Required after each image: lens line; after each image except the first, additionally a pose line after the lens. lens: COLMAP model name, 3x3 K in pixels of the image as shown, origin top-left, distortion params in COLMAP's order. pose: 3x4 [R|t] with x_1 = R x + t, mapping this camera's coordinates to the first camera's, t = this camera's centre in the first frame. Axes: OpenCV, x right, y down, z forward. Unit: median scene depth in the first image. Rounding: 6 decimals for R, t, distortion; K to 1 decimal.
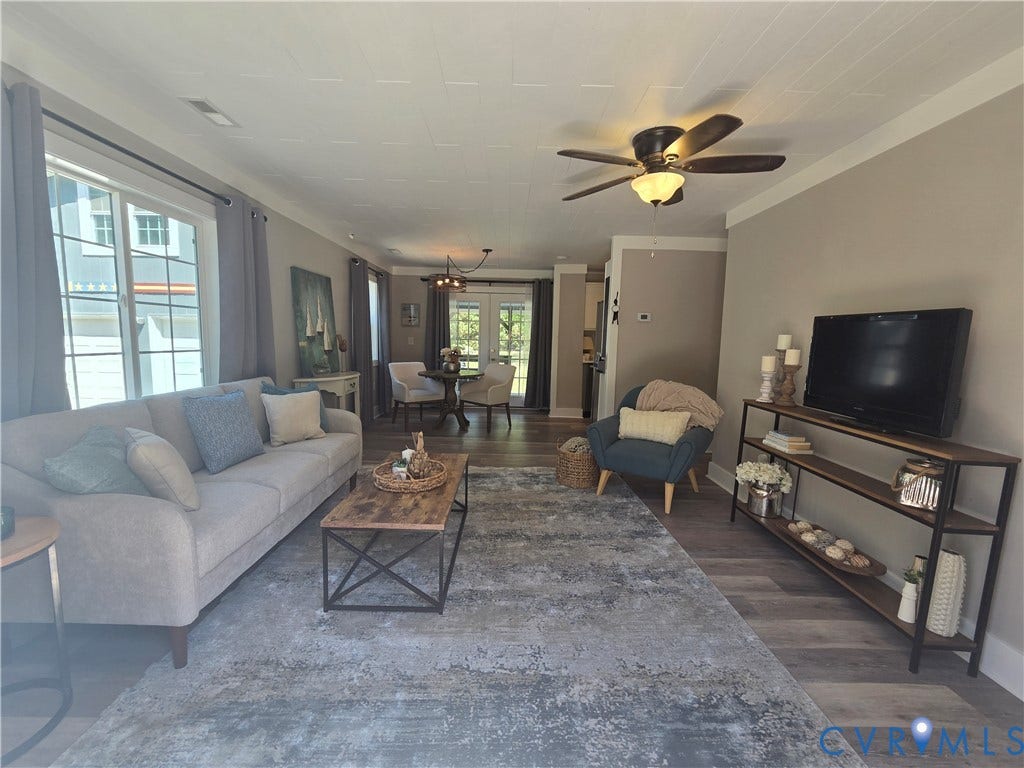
lens RADIAL K [[423.4, 0, 510.9], [0, 423.4, 381.7], [0, 0, 1]] dist [-0.000142, 0.000163]
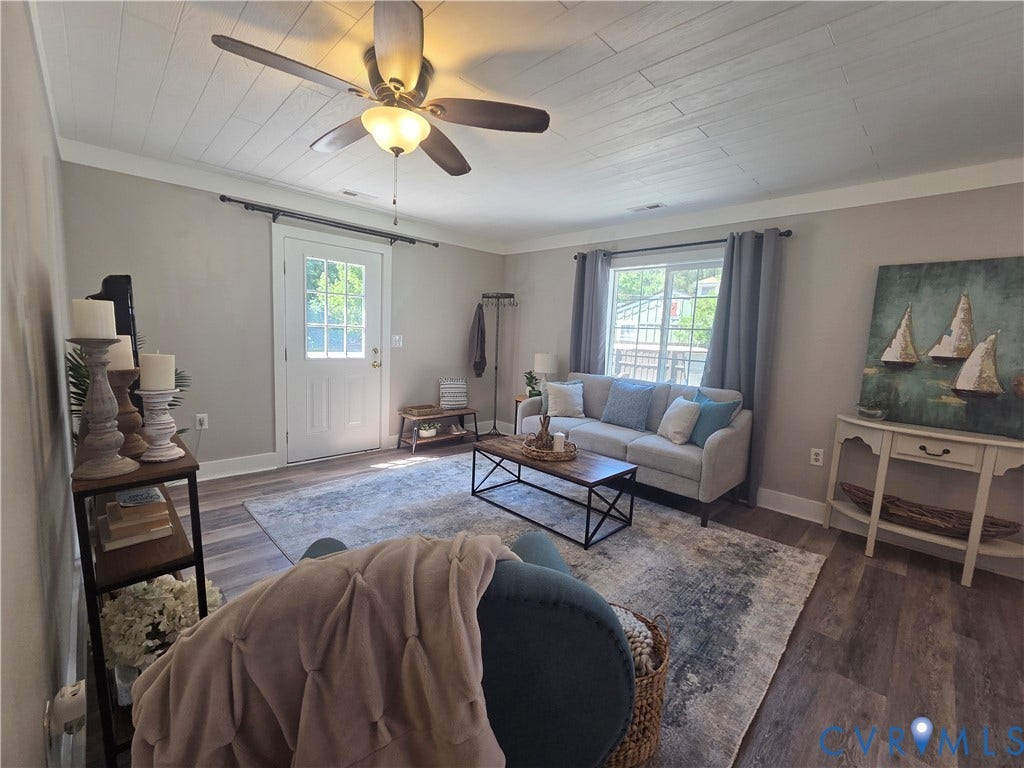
lens RADIAL K [[423.4, 0, 510.9], [0, 423.4, 381.7], [0, 0, 1]] dist [-0.000142, 0.000163]
pose [[-0.716281, 0.014464, -0.697662, 0.405990], [-0.142531, 0.975675, 0.166563, -0.094614], [0.683101, 0.218744, -0.696796, 0.989347]]
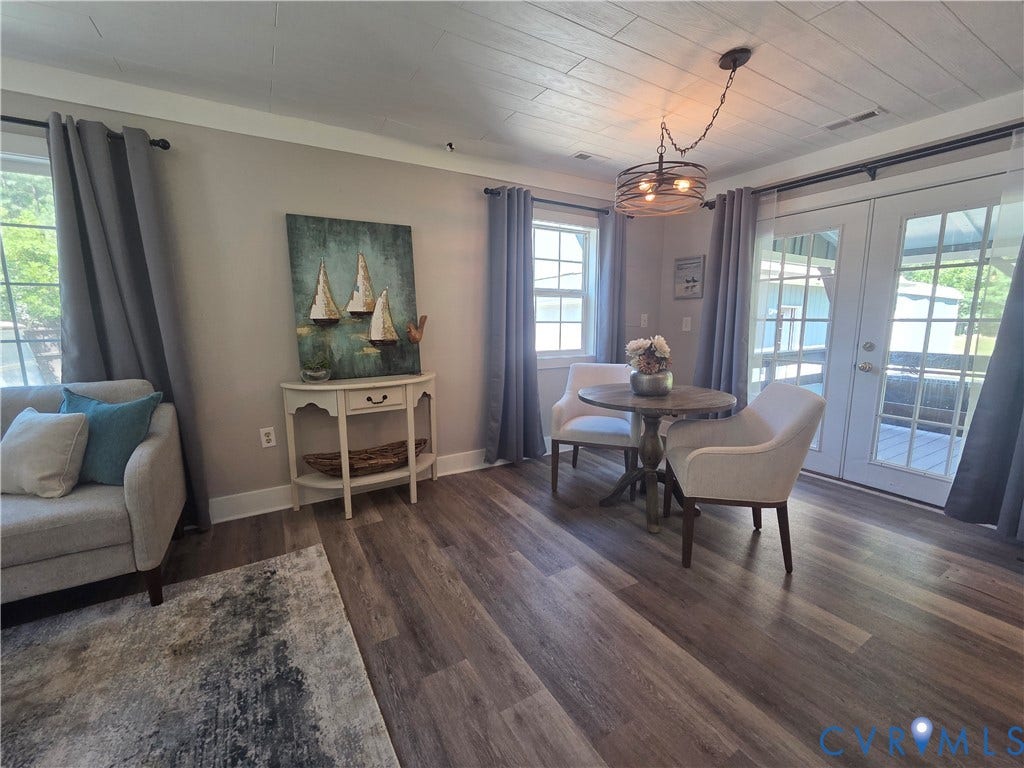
lens RADIAL K [[423.4, 0, 510.9], [0, 423.4, 381.7], [0, 0, 1]] dist [-0.000142, 0.000163]
pose [[0.495851, 0.099983, -0.862633, 0.228286], [-0.074387, 0.994589, 0.072518, -0.074663], [0.865216, 0.028211, 0.500605, 0.865881]]
